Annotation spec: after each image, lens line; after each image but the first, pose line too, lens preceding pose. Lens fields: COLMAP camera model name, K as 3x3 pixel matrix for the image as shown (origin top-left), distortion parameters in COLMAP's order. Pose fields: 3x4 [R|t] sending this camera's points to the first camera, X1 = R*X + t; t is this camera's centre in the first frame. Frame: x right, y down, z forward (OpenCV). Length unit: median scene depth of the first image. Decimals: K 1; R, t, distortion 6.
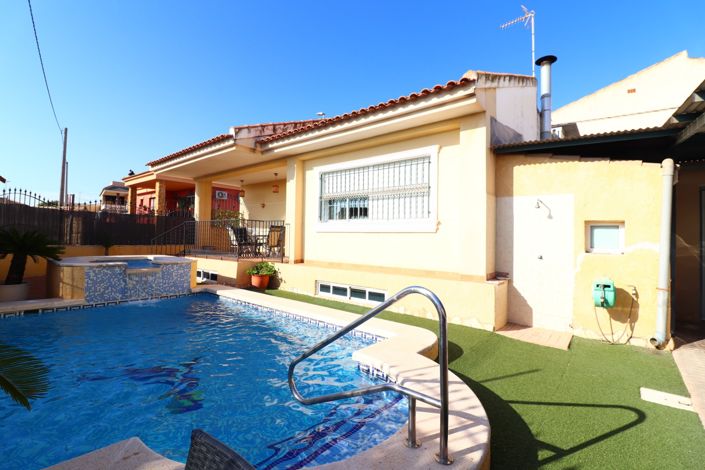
lens RADIAL K [[331.6, 0, 354.0], [0, 331.6, 233.2], [0, 0, 1]] dist [-0.009401, -0.008730]
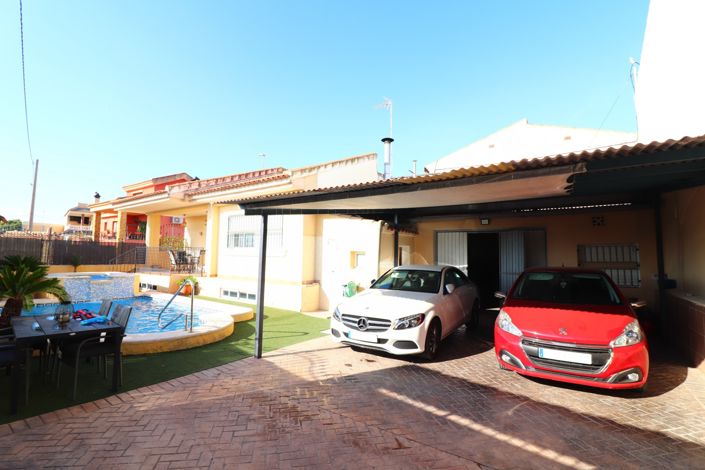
lens RADIAL K [[331.6, 0, 351.4], [0, 331.6, 235.0], [0, 0, 1]] dist [-0.009401, -0.008730]
pose [[0.997703, 0.001303, 0.067729, 0.322532], [0.001882, 0.998896, -0.046938, -0.023225], [-0.067715, 0.046957, 0.996599, -0.476014]]
